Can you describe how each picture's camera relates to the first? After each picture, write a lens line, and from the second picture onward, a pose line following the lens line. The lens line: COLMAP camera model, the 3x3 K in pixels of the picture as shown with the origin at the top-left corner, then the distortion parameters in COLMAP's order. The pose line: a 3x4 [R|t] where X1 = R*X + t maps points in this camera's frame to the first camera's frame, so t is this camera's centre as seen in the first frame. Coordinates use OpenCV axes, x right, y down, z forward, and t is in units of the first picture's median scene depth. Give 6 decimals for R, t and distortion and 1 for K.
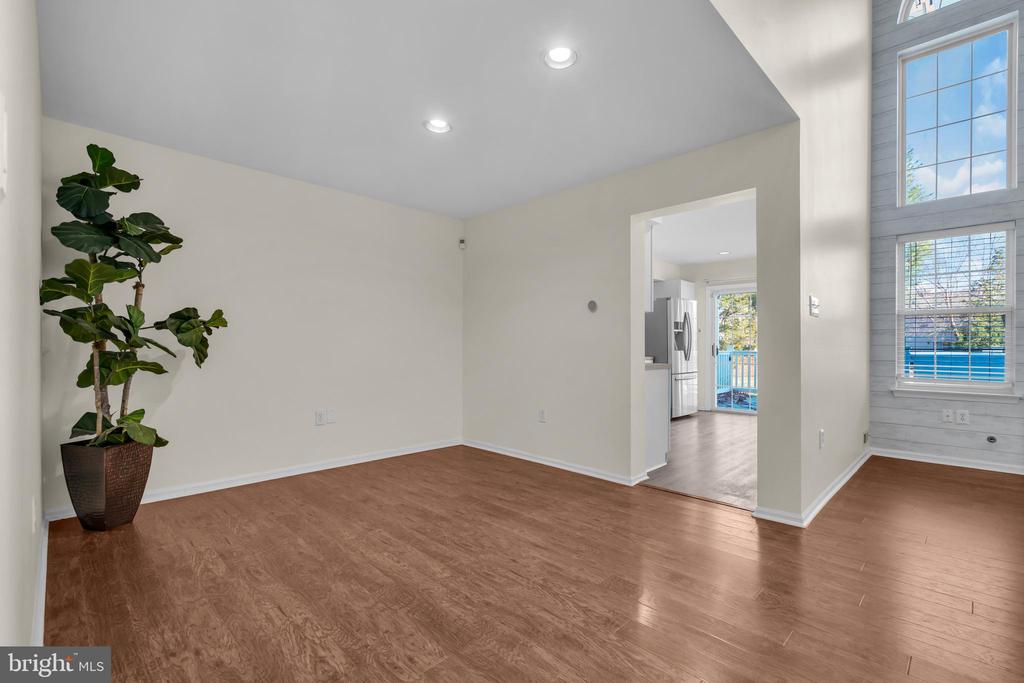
lens RADIAL K [[458.1, 0, 514.5], [0, 458.1, 347.9], [0, 0, 1]] dist [0.000038, 0.000906]
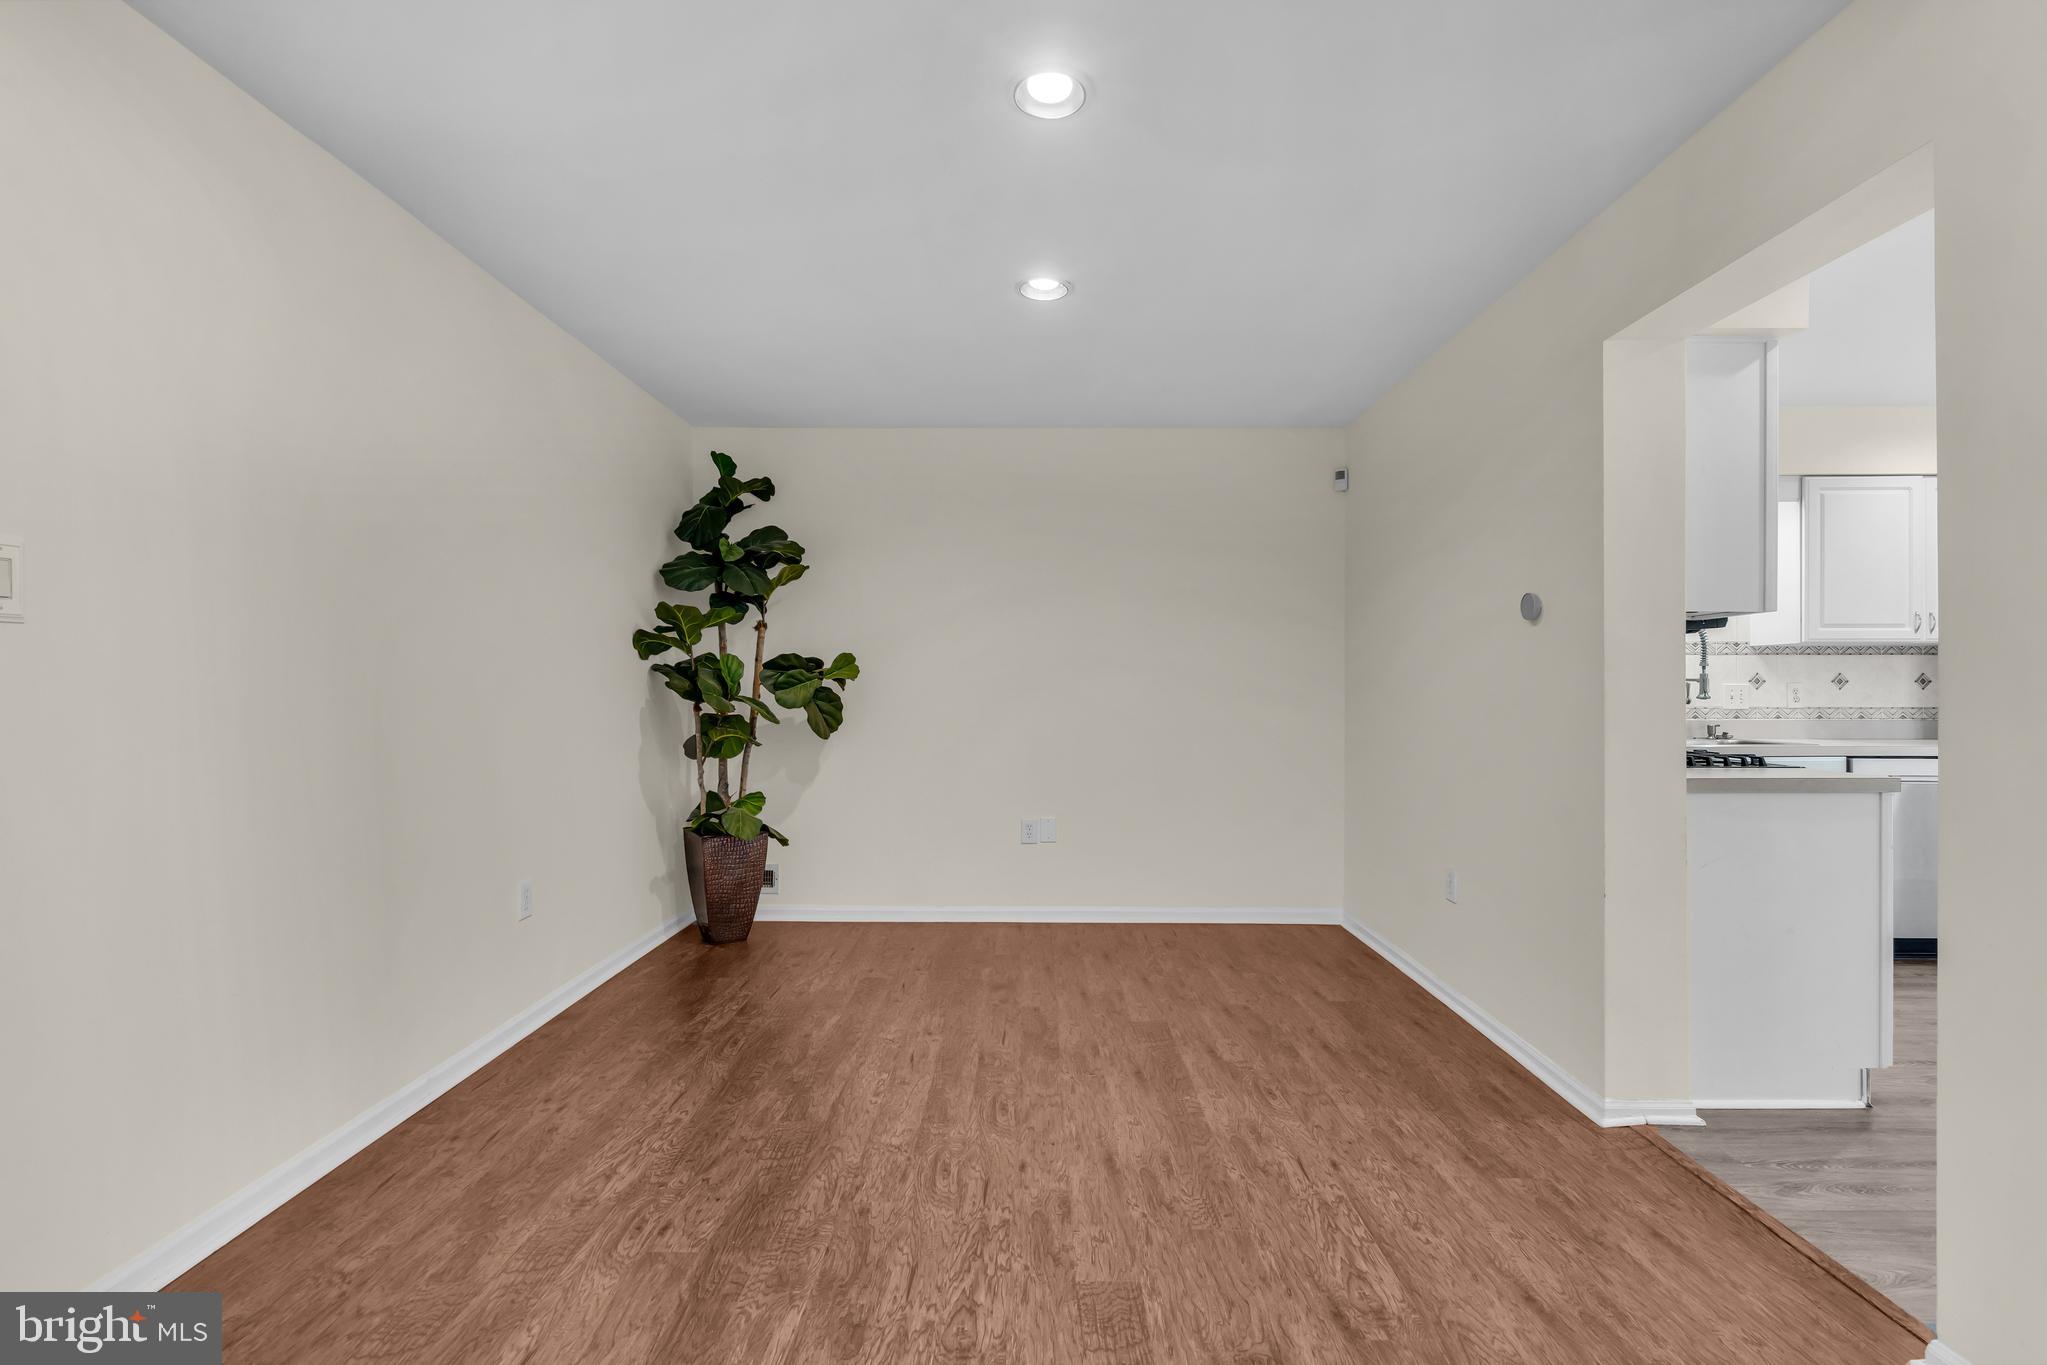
lens RADIAL K [[922.4, 0, 1033.7], [0, 922.4, 686.4], [0, 0, 1]] dist [-0.002737, 0.000479]
pose [[0.703950, -0.003829, -0.710239, 0.544887], [-0.004257, 0.999945, -0.009610, -0.023864], [0.710237, 0.009788, 0.703895, 0.252206]]
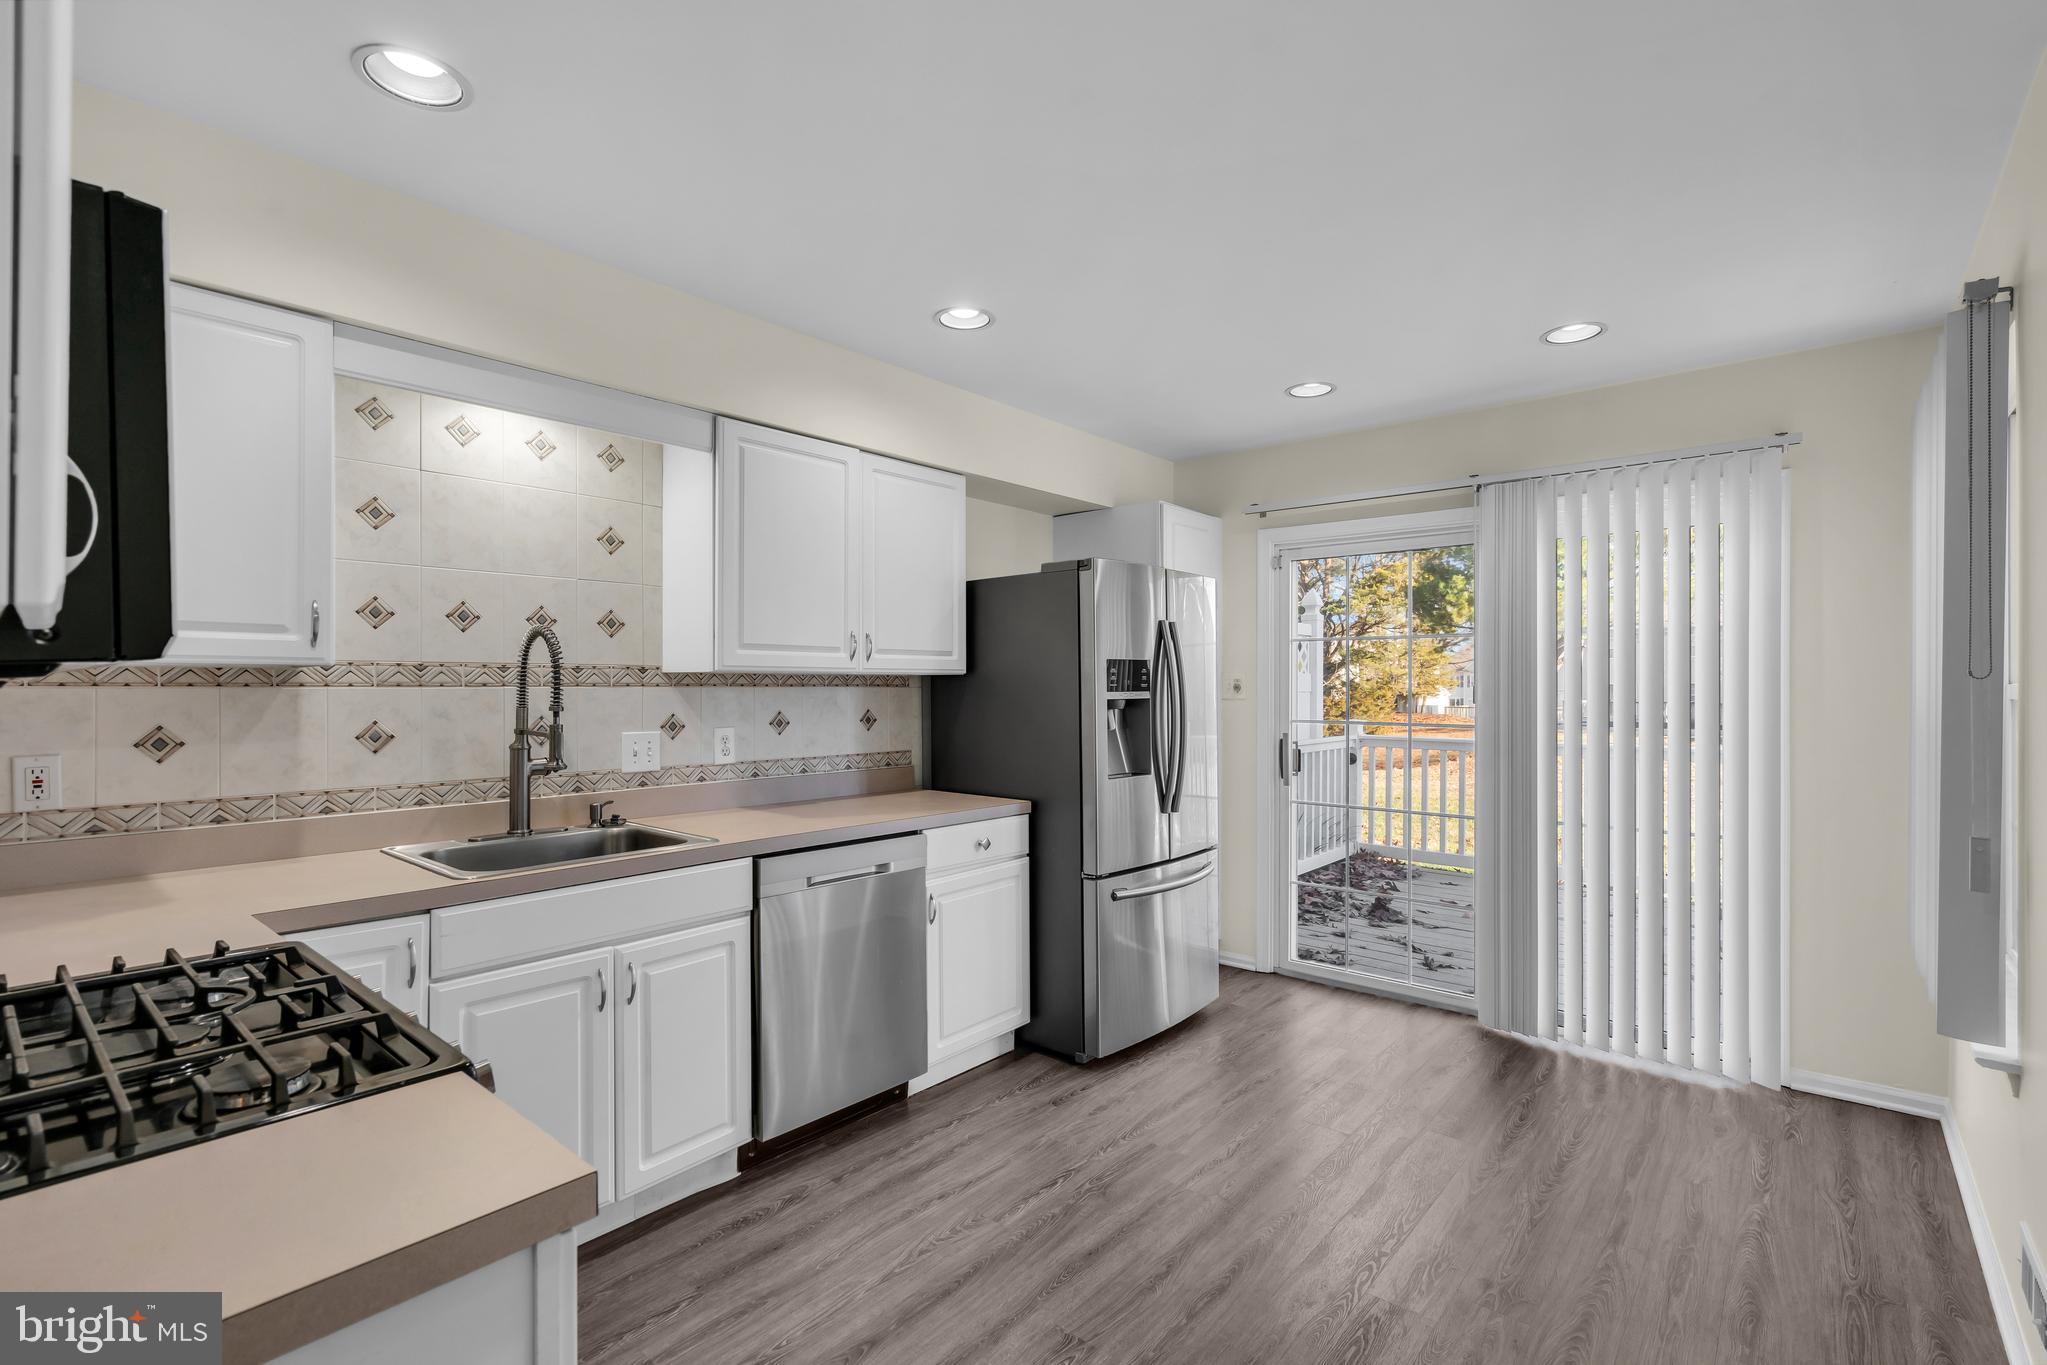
lens RADIAL K [[934.6, 0, 1024.8], [0, 934.6, 691.3], [0, 0, 1]] dist [-0.003678, 0.000169]
pose [[0.996490, -0.003033, 0.083657, 0.602772], [0.003307, 0.999990, -0.003134, -0.088416], [-0.083646, 0.003400, 0.996490, 1.166070]]
